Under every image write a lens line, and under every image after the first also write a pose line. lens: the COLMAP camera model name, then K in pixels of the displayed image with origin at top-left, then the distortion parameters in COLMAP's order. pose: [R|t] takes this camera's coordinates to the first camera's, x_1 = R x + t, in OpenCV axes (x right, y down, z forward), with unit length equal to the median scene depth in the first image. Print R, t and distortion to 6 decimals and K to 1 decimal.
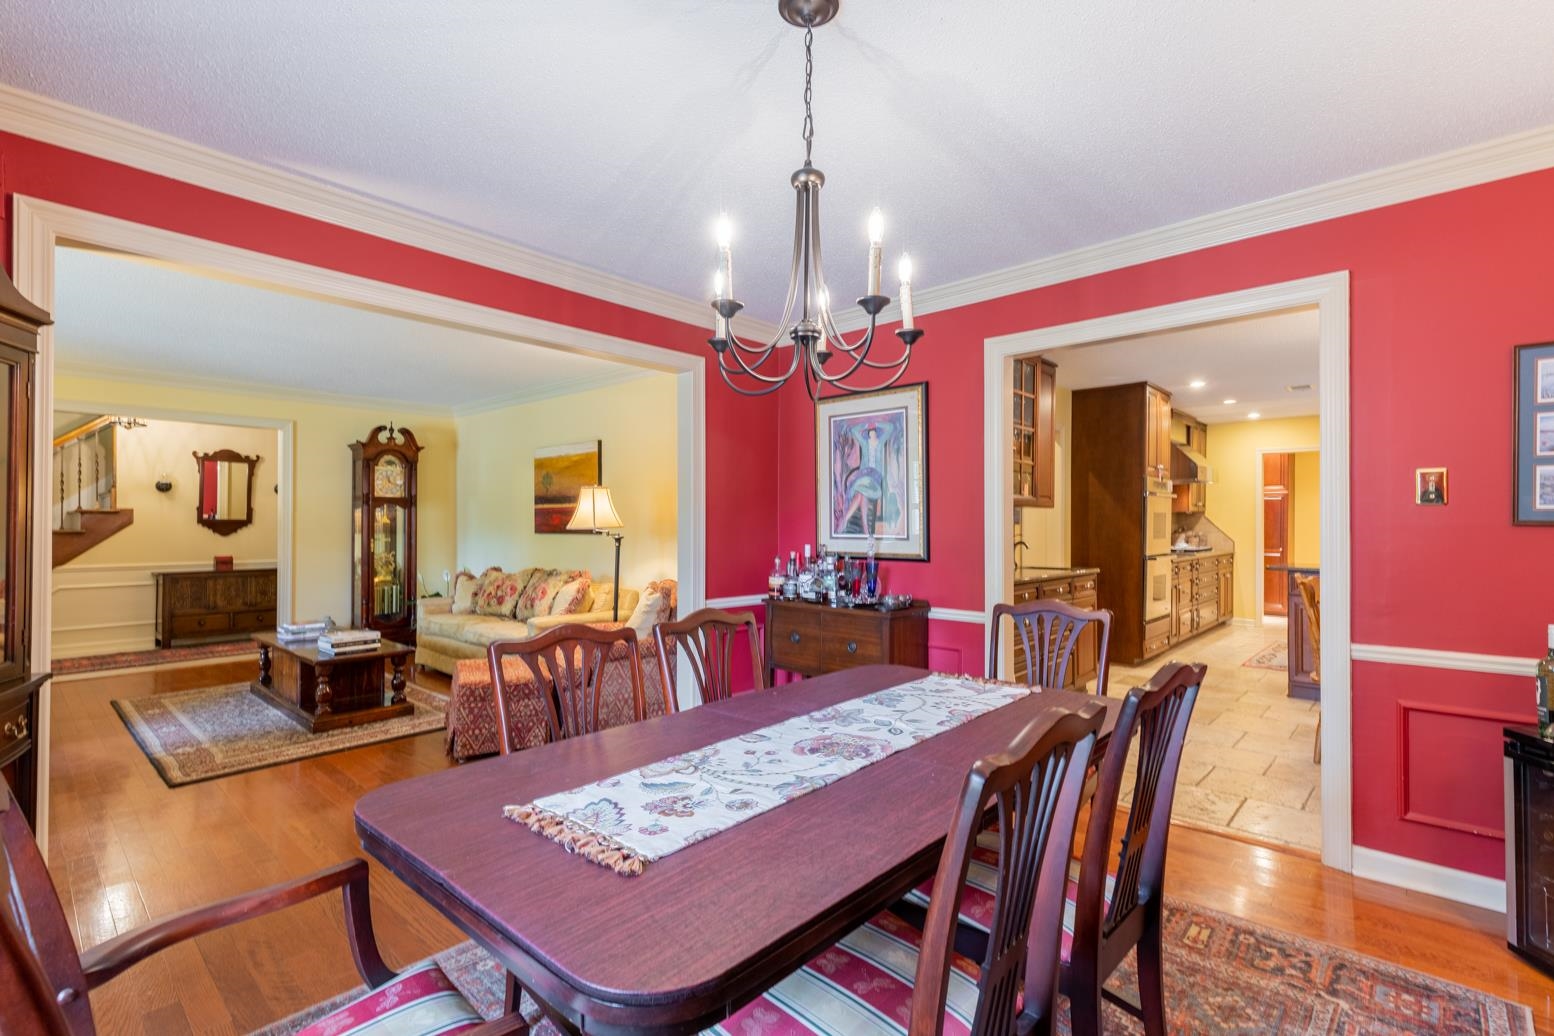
lens RADIAL K [[711.2, 0, 782.8], [0, 711.2, 518.2], [0, 0, 1]] dist [0.002362, 0.000236]
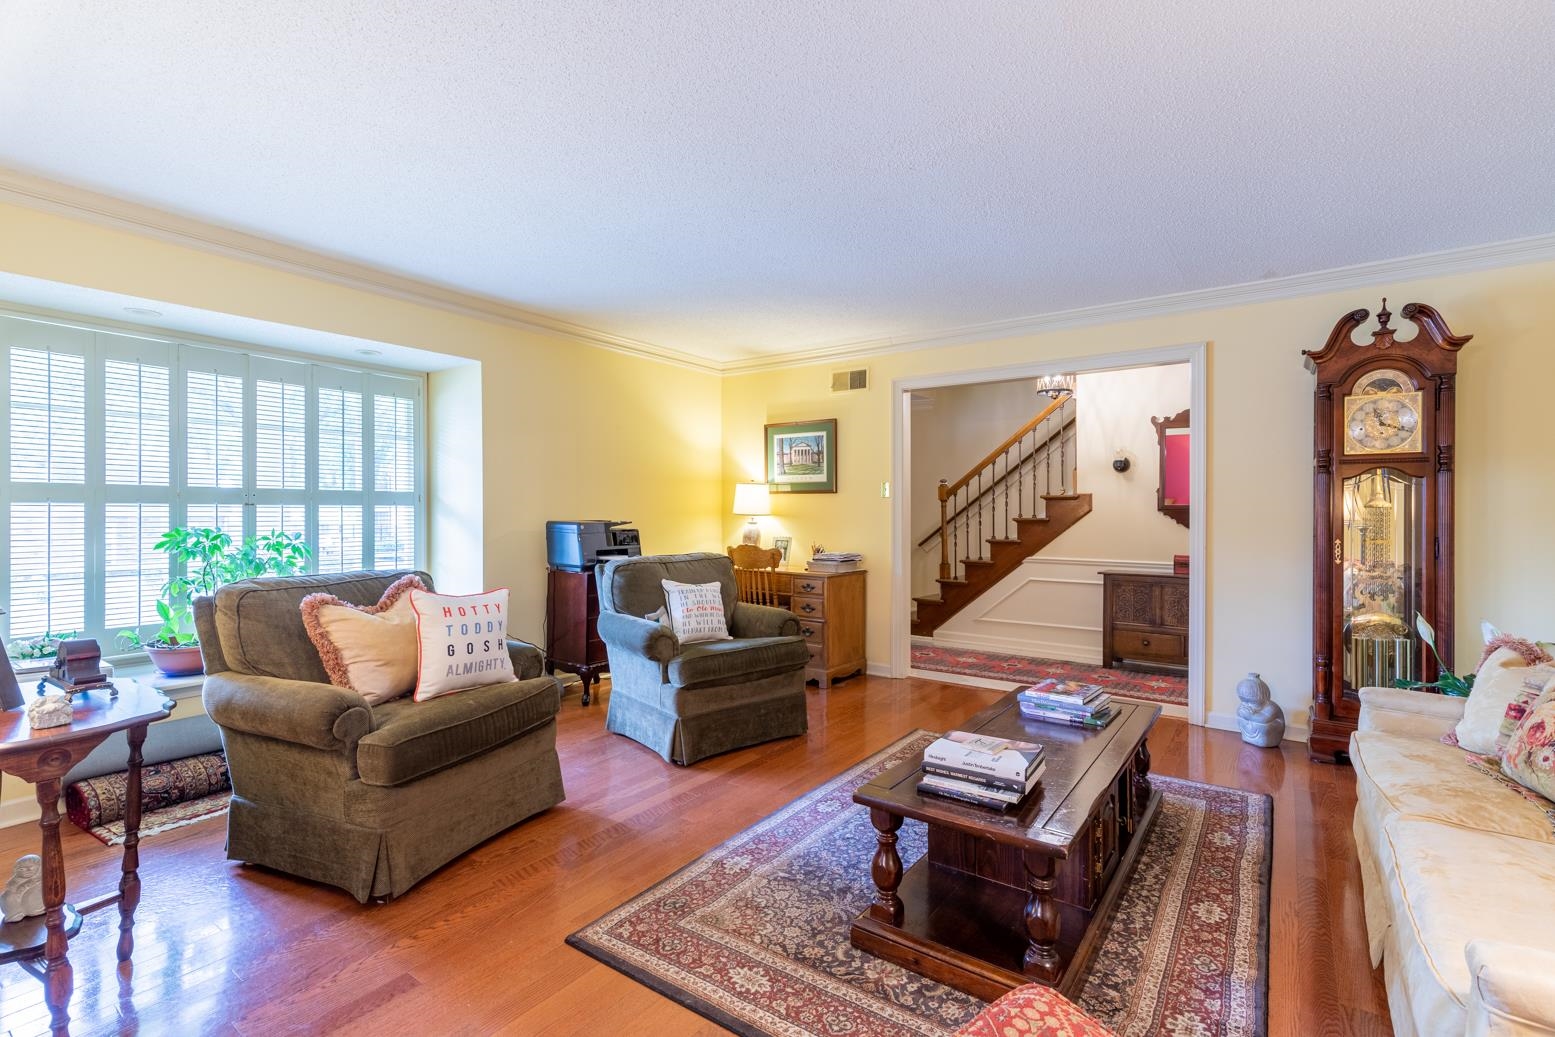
lens RADIAL K [[711.6, 0, 783.3], [0, 711.6, 518.7], [0, 0, 1]] dist [0.002362, 0.000236]
pose [[0.119958, 0.008208, -0.992745, -0.117293], [0.003816, 0.999955, 0.008729, 0.008029], [0.992772, -0.004835, 0.119922, 0.535659]]
